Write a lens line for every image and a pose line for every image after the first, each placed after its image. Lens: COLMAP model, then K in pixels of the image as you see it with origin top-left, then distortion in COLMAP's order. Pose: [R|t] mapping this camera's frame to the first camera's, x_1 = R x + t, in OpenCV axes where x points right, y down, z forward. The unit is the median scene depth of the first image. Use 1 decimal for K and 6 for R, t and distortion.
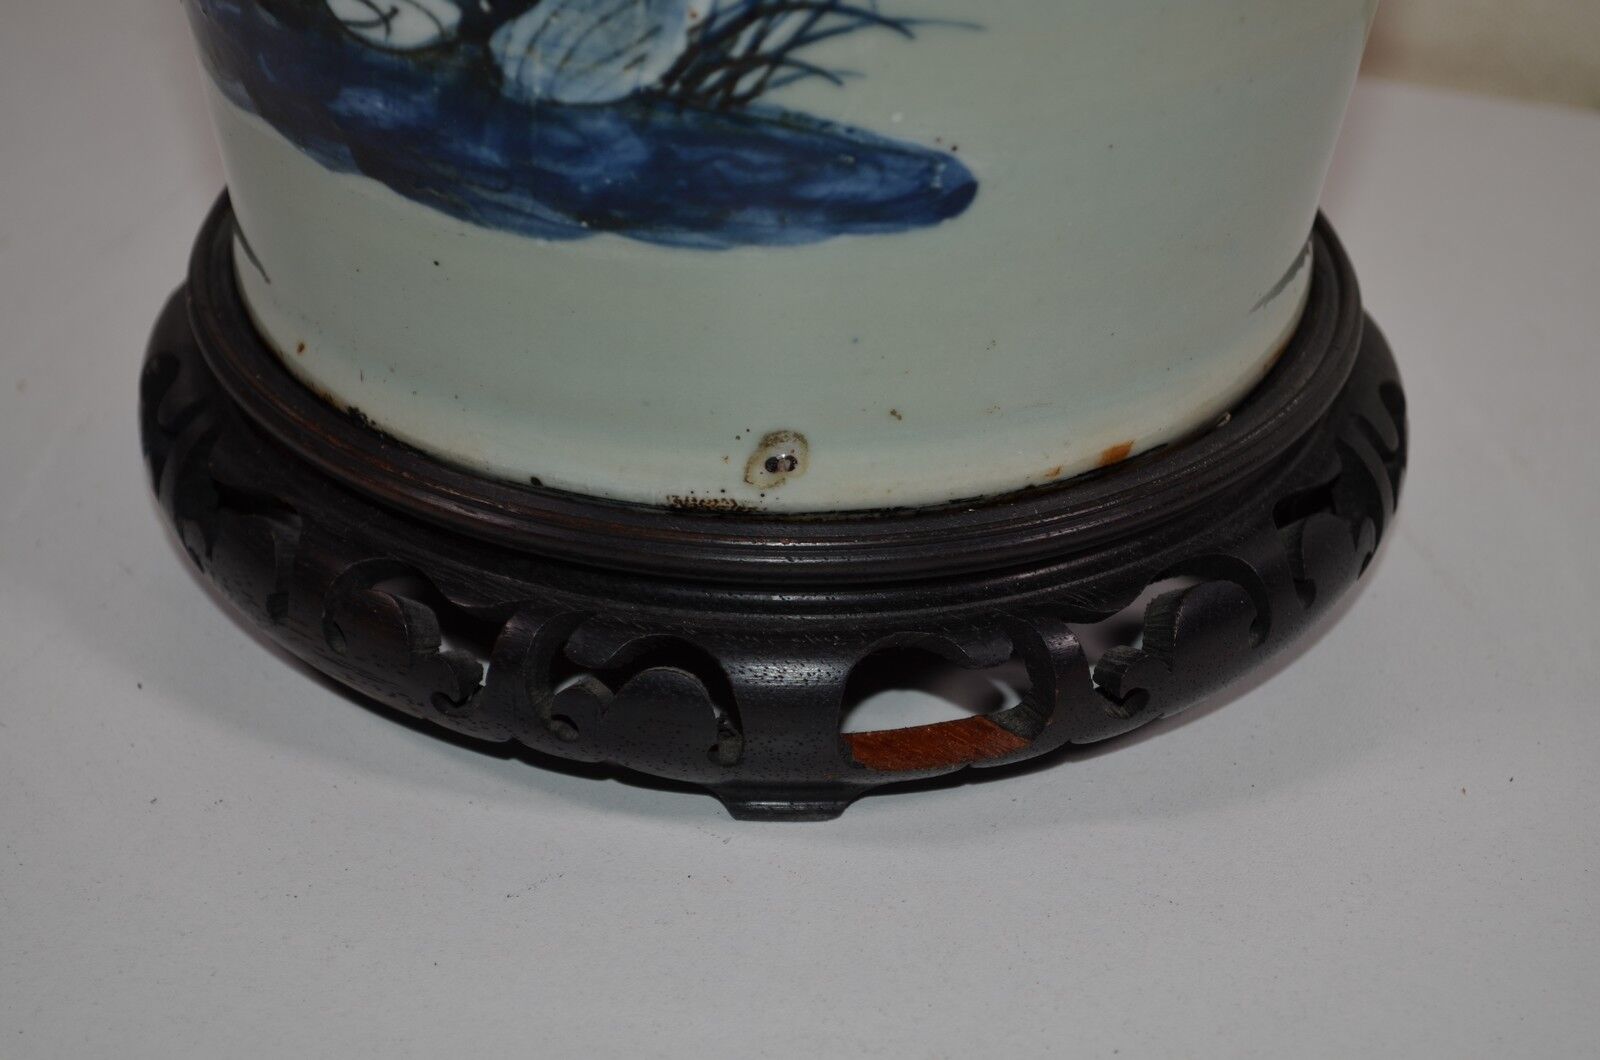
lens RADIAL K [[3419.9, 0, 801.4], [0, 3419.9, 529.6], [0, 0, 1]] dist [0.035209, 0.000000]
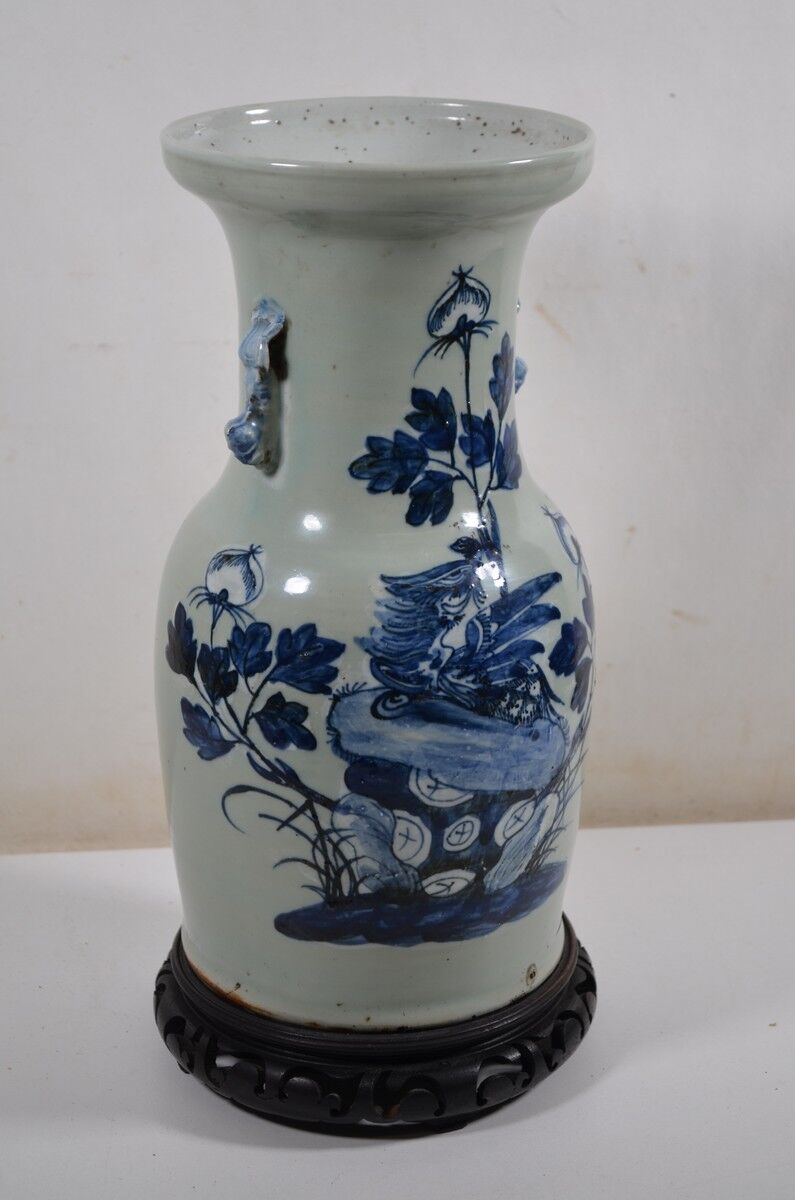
lens RADIAL K [[2473.4, 0, 398.9], [0, 2473.4, 589.9], [0, 0, 1]] dist [0.029184, 0.000000]
pose [[0.604555, -0.286517, 0.743251, -1.760135], [0.411716, 0.911165, 0.016360, -0.452719], [-0.681912, 0.296118, 0.668813, -0.578773]]
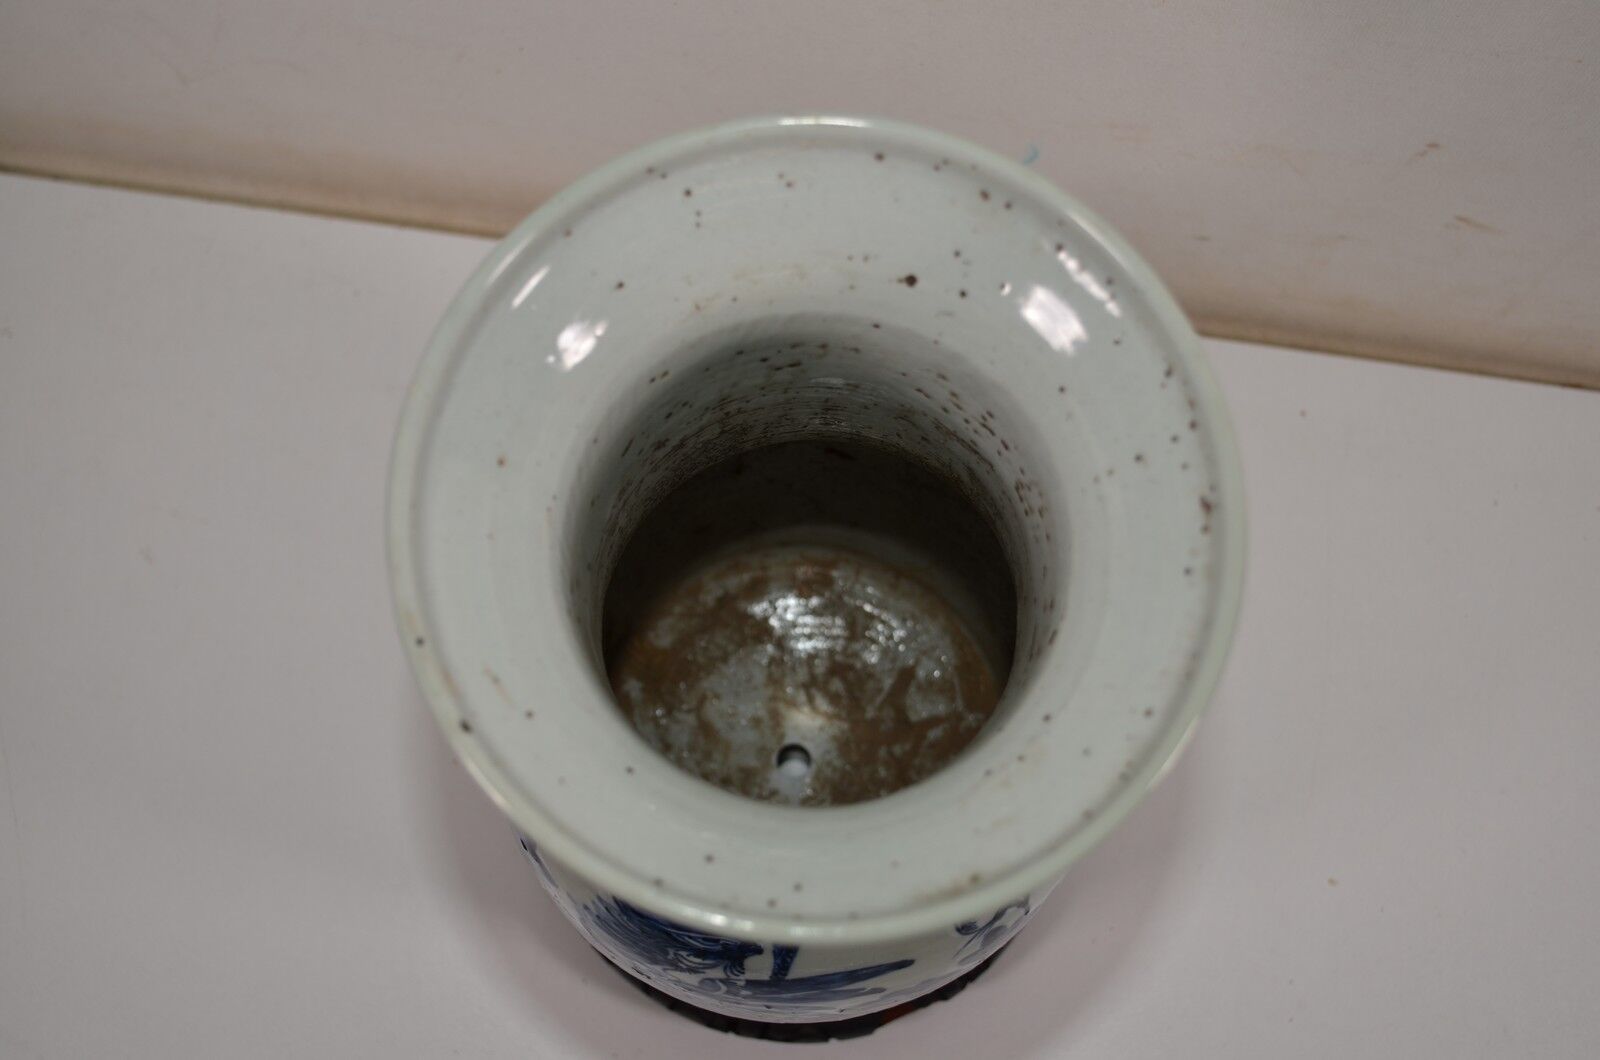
lens RADIAL K [[2057.1, 0, 789.5], [0, 2057.1, 528.5], [0, 0, 1]] dist [-0.012438, 0.000000]
pose [[0.982370, -0.184412, 0.030699, -0.032728], [0.109788, 0.701988, 0.703676, -1.450378], [-0.151316, -0.687900, 0.709857, 0.140981]]
